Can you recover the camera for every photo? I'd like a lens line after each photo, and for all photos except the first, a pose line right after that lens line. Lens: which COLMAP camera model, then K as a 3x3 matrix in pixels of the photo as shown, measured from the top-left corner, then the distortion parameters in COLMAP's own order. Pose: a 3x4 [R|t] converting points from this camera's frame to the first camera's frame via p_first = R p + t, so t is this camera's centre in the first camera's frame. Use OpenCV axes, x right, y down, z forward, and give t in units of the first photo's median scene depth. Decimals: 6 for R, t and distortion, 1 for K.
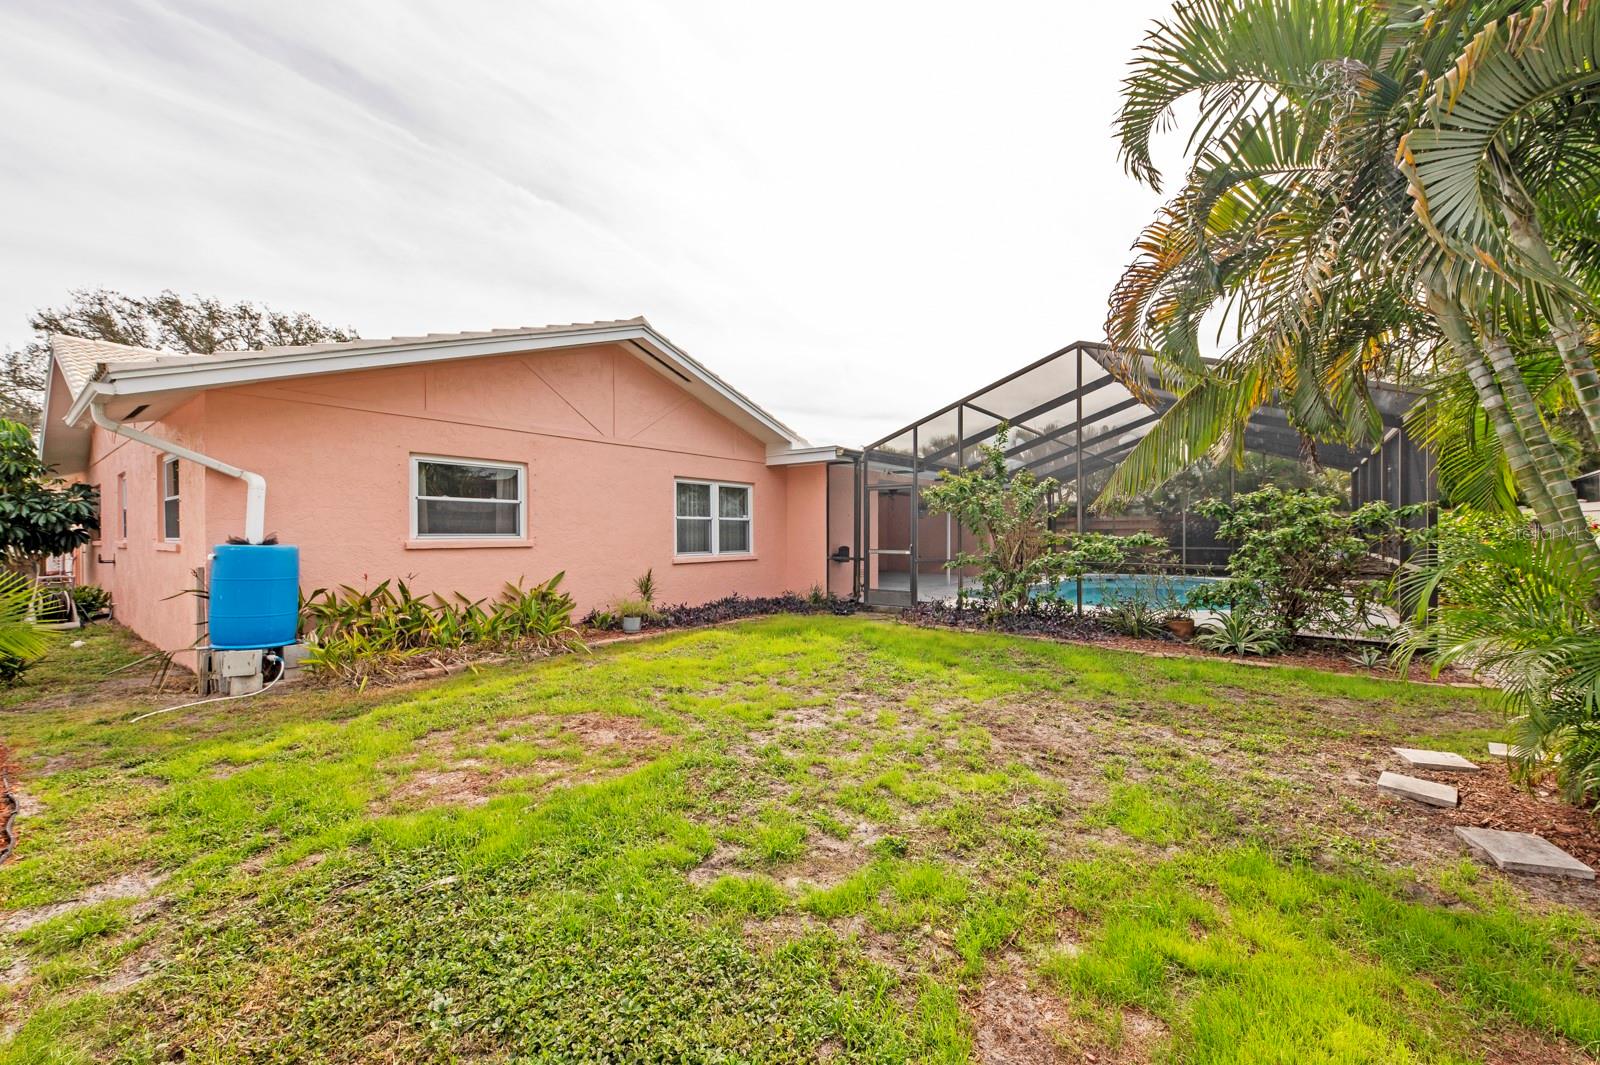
lens RADIAL K [[651.7, 0, 799.0], [0, 651.7, 534.3], [0, 0, 1]] dist [0.000254, 0.000290]
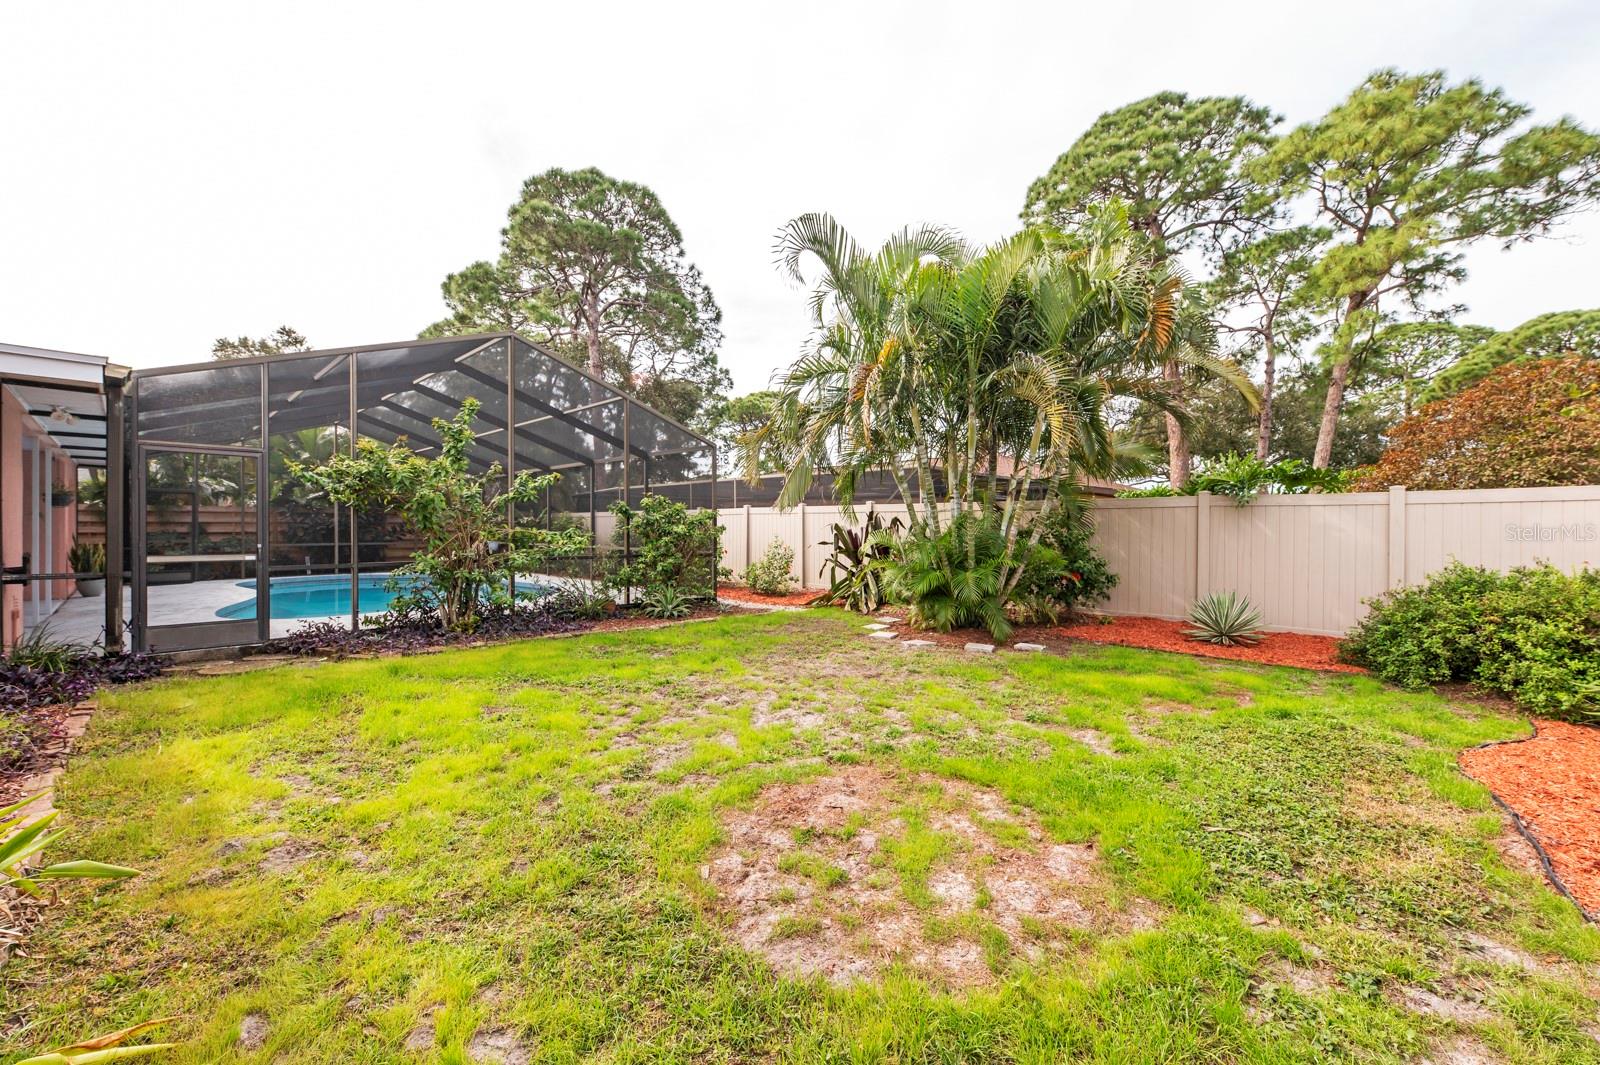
lens RADIAL K [[651.7, 0, 798.9], [0, 651.7, 528.6], [0, 0, 1]] dist [0.000254, 0.000290]
pose [[0.070097, -0.004514, 0.997530, -0.876730], [-0.000805, 0.999989, 0.004581, -0.008955], [-0.997540, -0.001124, 0.070092, 0.830827]]
